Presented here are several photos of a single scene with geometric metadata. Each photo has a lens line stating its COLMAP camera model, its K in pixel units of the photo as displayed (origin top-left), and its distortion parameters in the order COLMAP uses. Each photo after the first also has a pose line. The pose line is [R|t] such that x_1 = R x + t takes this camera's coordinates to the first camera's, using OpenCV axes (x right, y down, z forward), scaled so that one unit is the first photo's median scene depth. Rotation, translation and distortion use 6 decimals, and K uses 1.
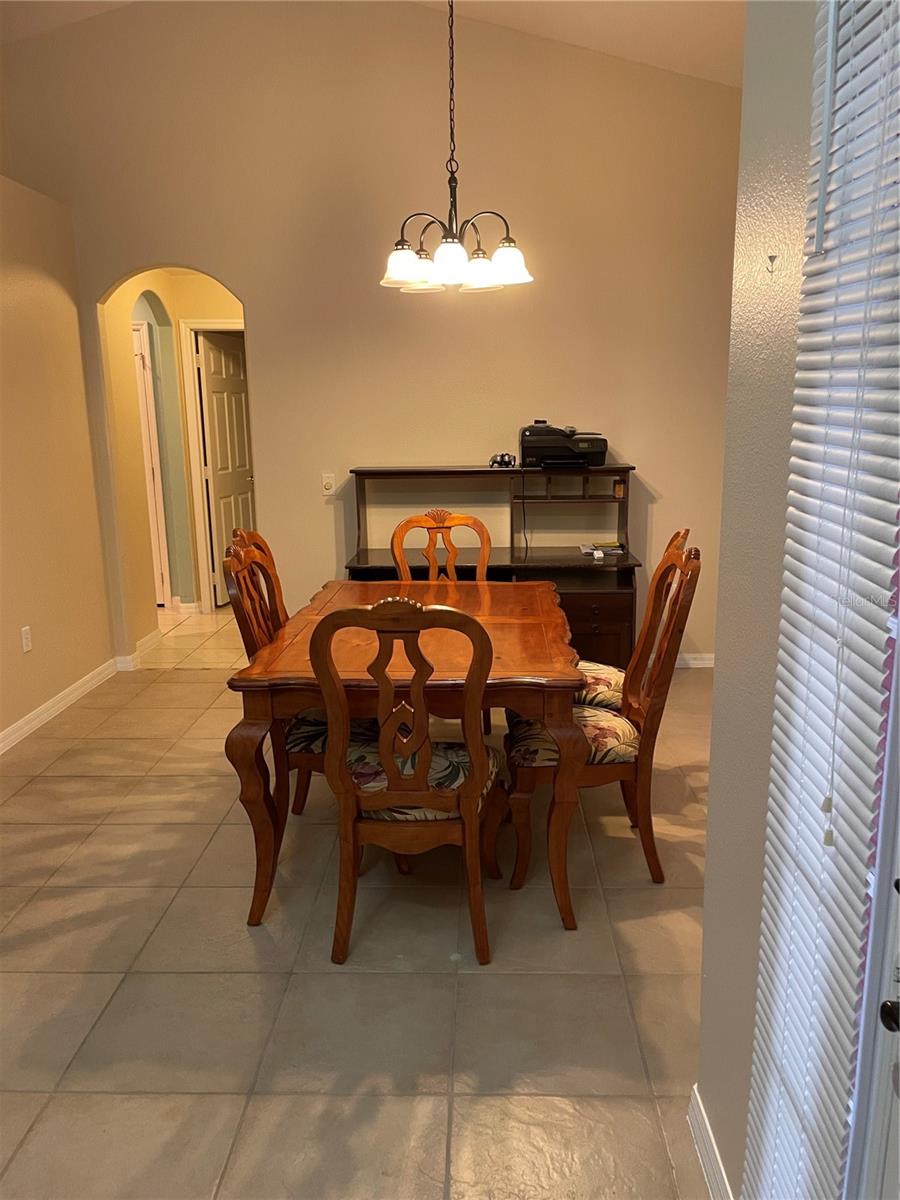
lens RADIAL K [[890.5, 0, 456.7], [0, 890.5, 611.0], [0, 0, 1]] dist [0.088267, -0.122175]
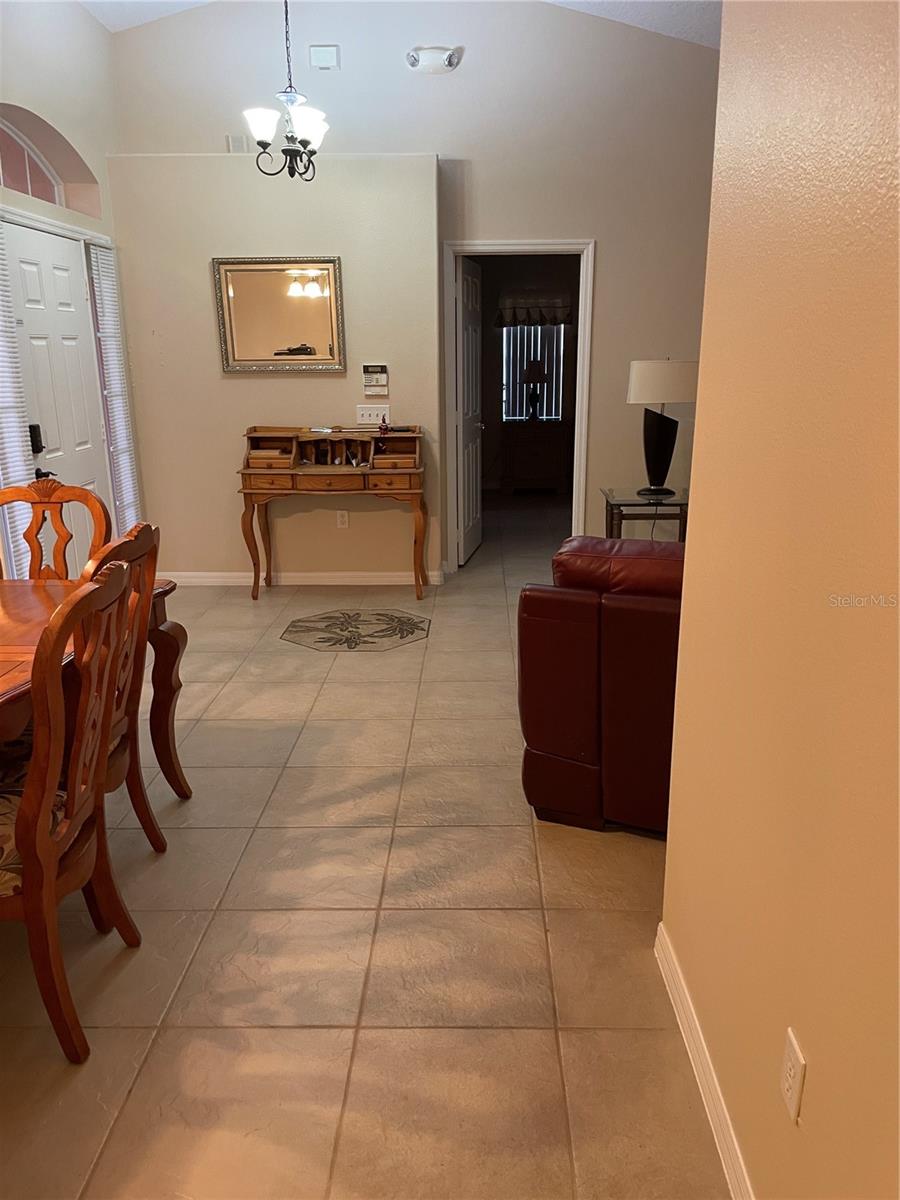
lens RADIAL K [[919.6, 0, 442.5], [0, 919.6, 602.2], [0, 0, 1]] dist [0.096710, -0.121636]
pose [[-0.999784, 0.010221, 0.018122, -0.532341], [0.017633, 0.878547, 0.477331, -0.398269], [-0.011042, 0.477547, -0.878537, 1.773208]]
